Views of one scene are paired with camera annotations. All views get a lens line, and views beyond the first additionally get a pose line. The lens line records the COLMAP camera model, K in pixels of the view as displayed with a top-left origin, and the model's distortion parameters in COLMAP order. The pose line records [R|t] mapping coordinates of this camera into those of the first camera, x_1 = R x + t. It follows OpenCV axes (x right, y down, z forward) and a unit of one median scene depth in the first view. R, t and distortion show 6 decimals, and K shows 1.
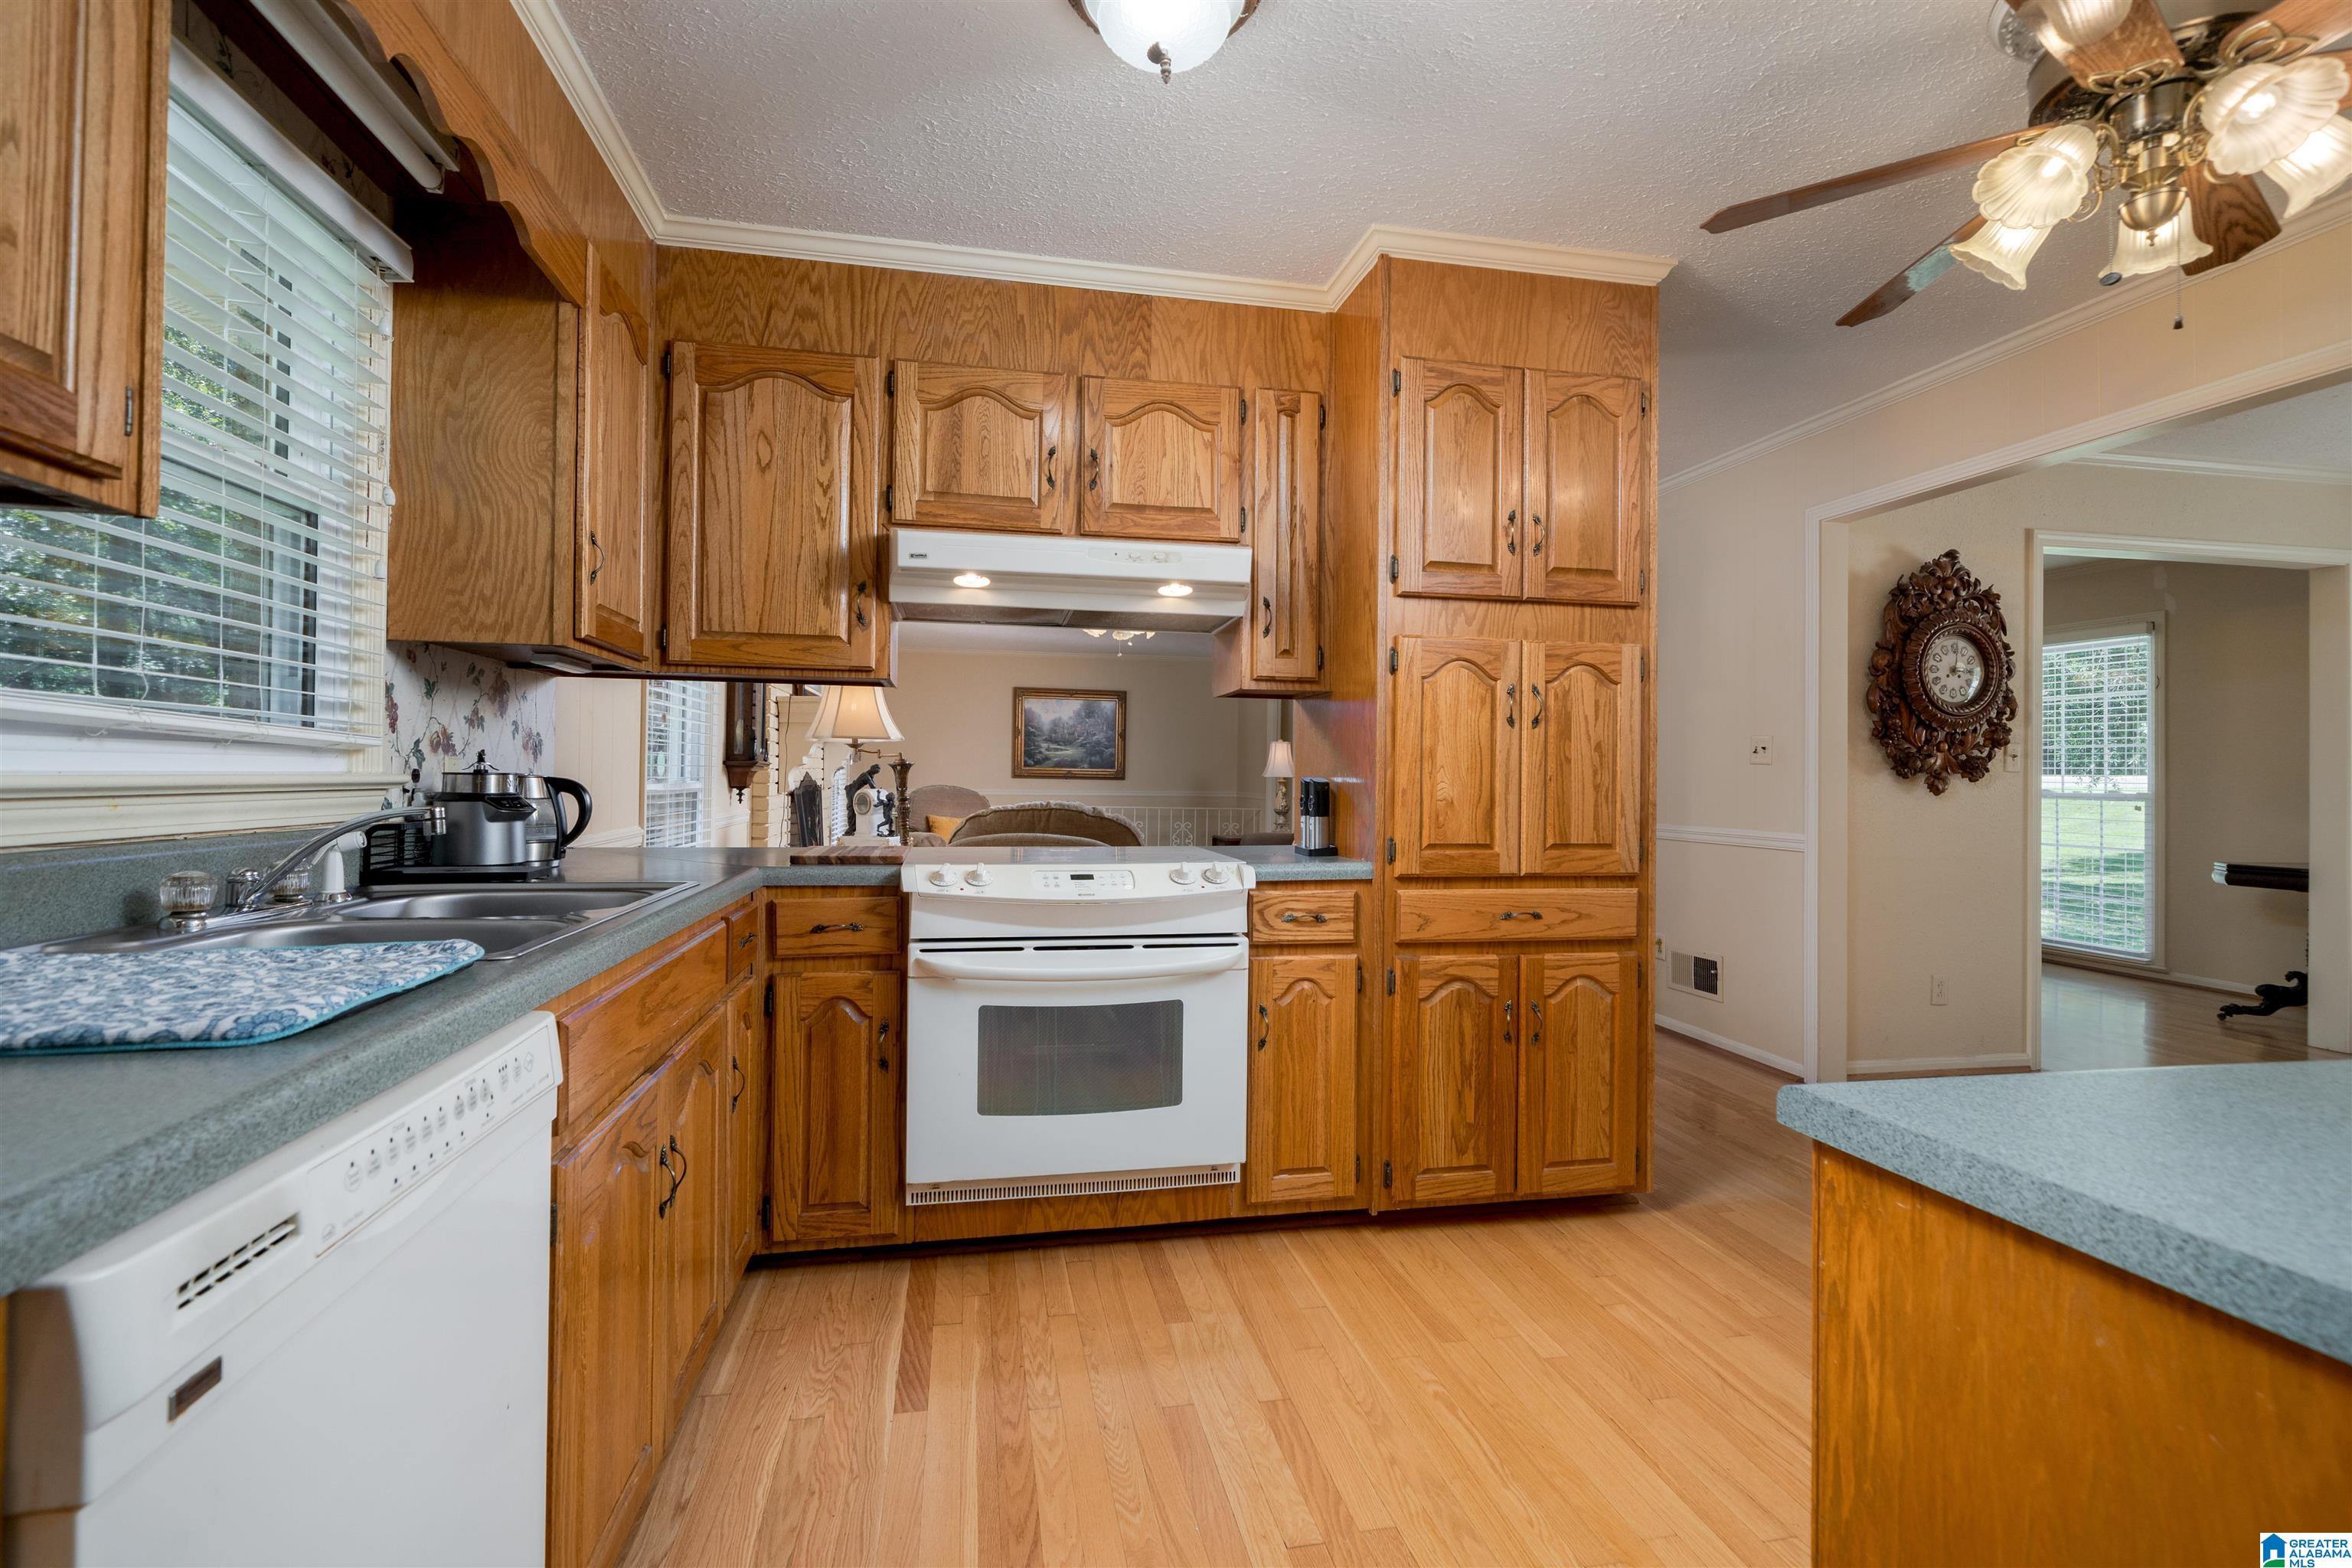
lens RADIAL K [[1055.7, 0, 1174.8], [0, 1055.7, 764.3], [0, 0, 1]] dist [-0.004213, -0.000003]
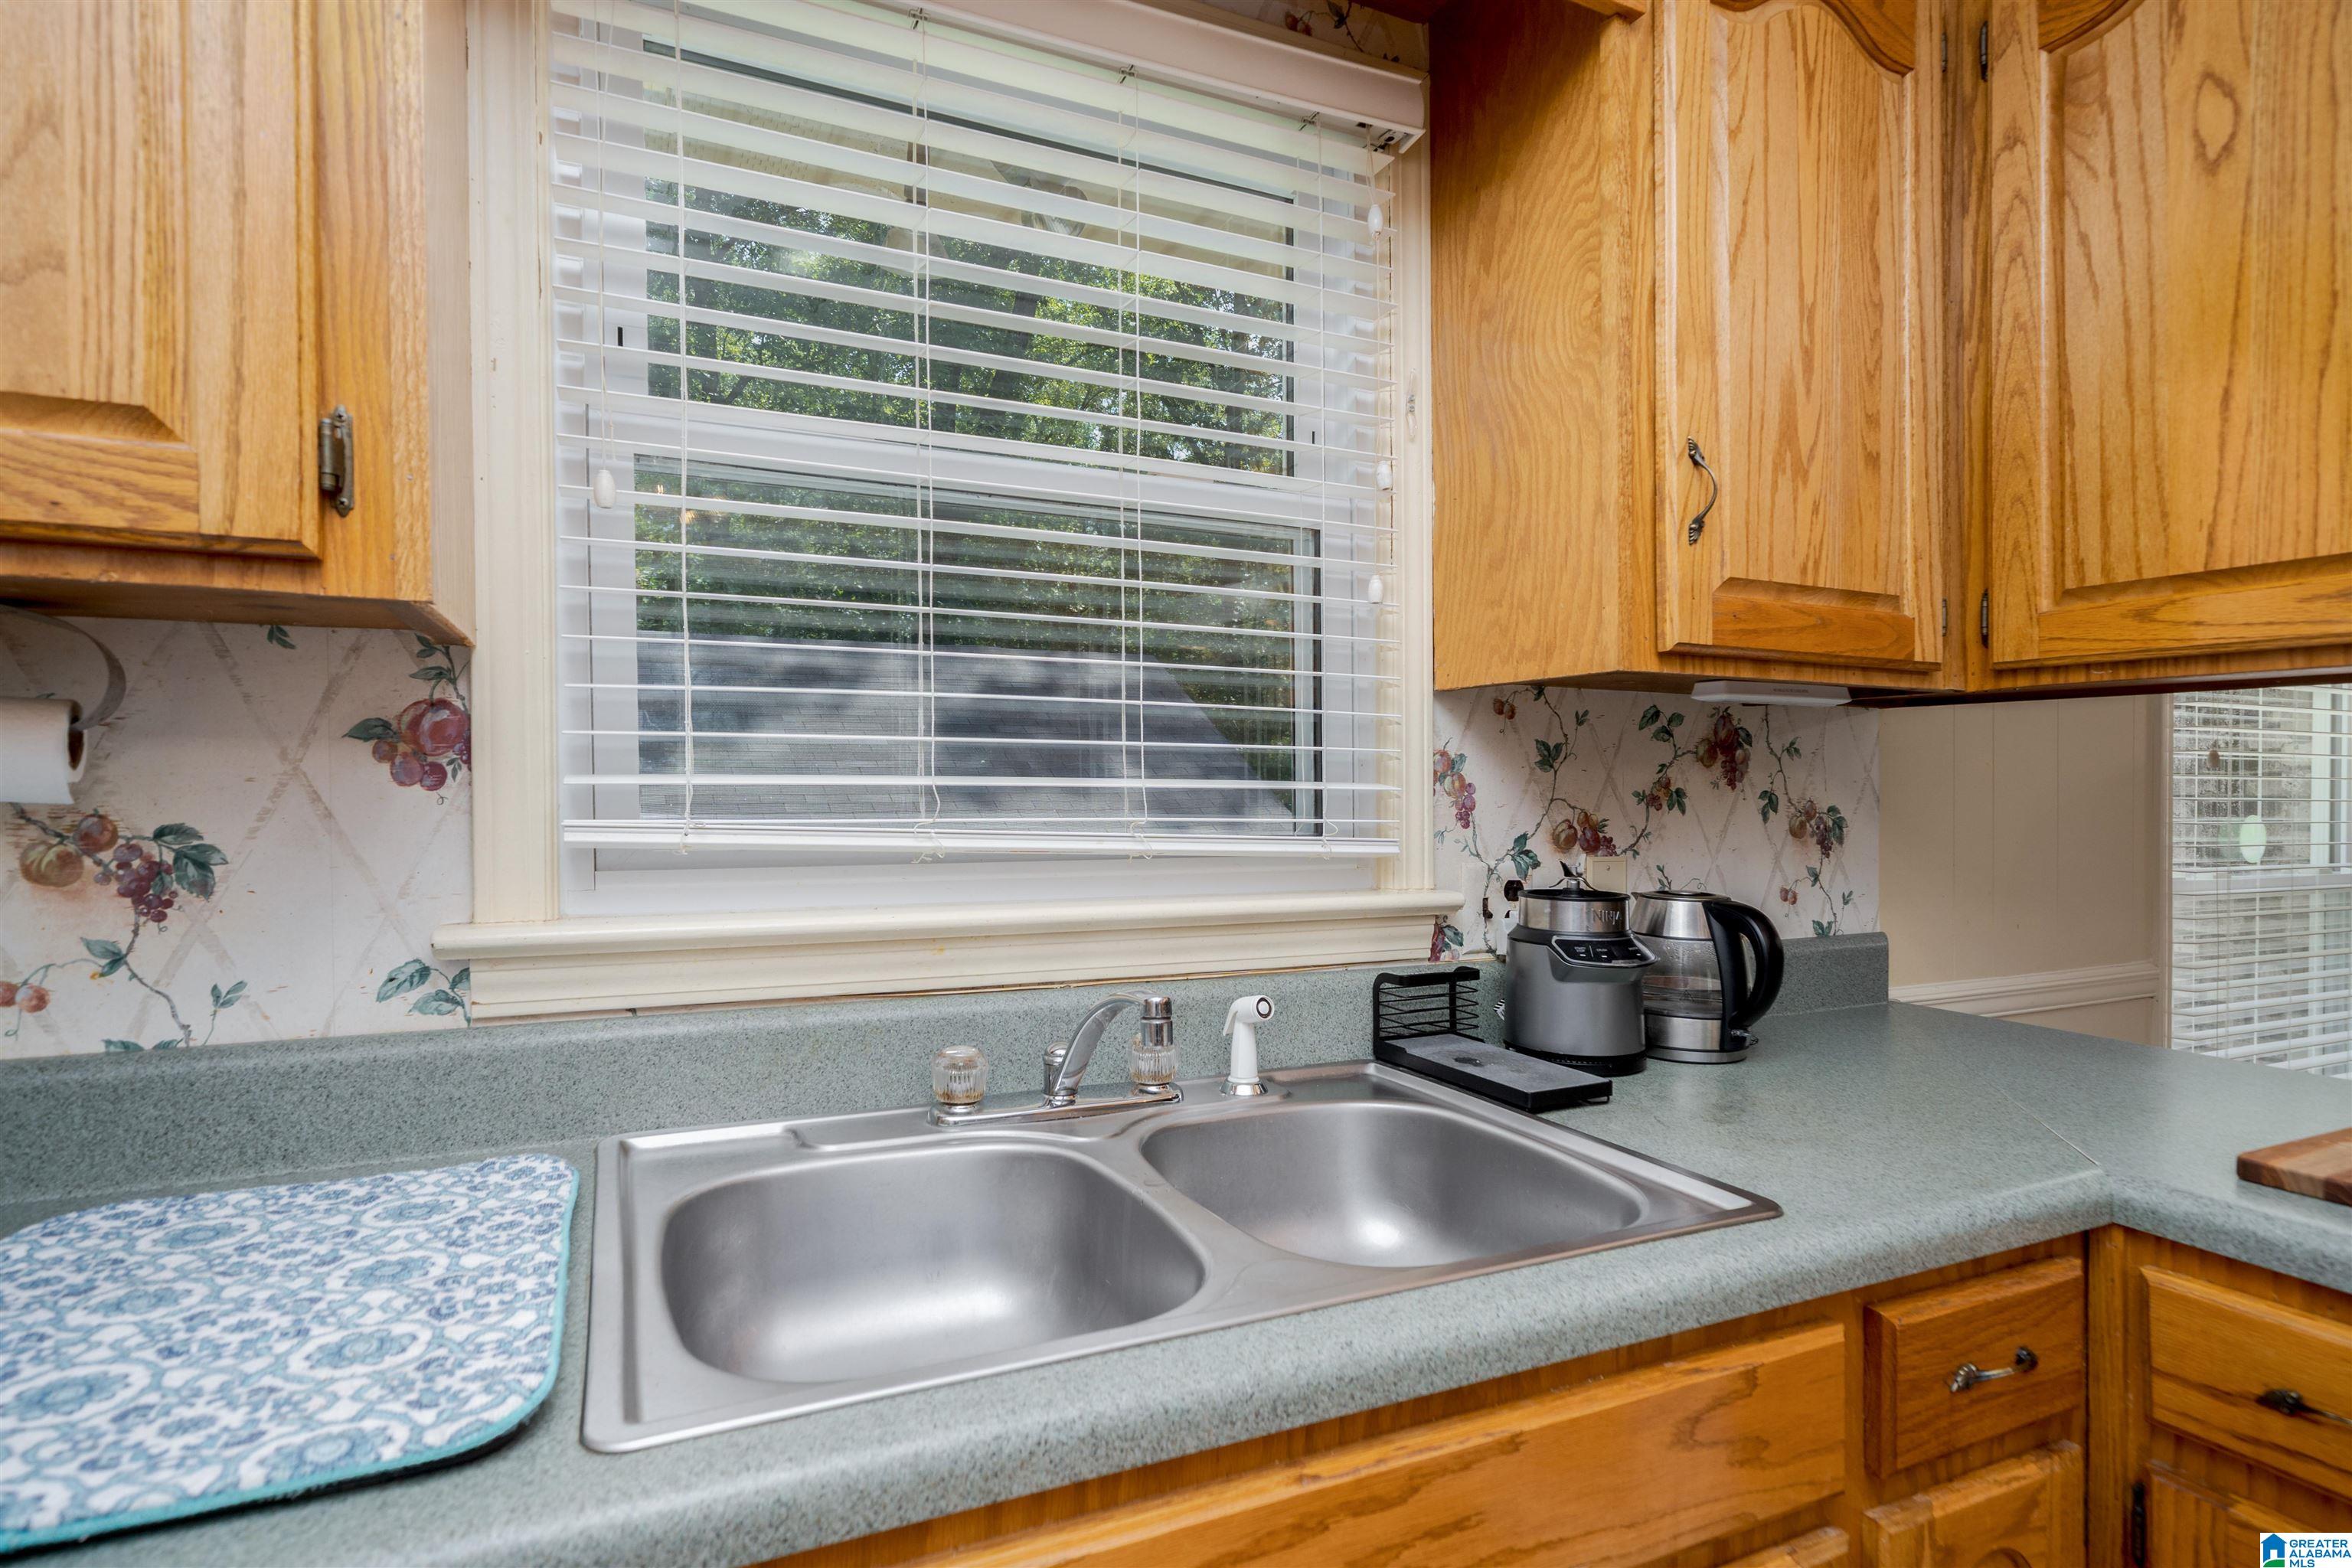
lens RADIAL K [[1181.0, 0, 1168.0], [0, 1181.0, 795.8], [0, 0, 1]] dist [-0.001277, 0.000019]
pose [[0.232235, -0.002875, -0.972656, -0.050580], [0.007625, 0.999970, -0.001135, -0.046664], [0.972630, -0.007152, 0.232250, 0.588762]]
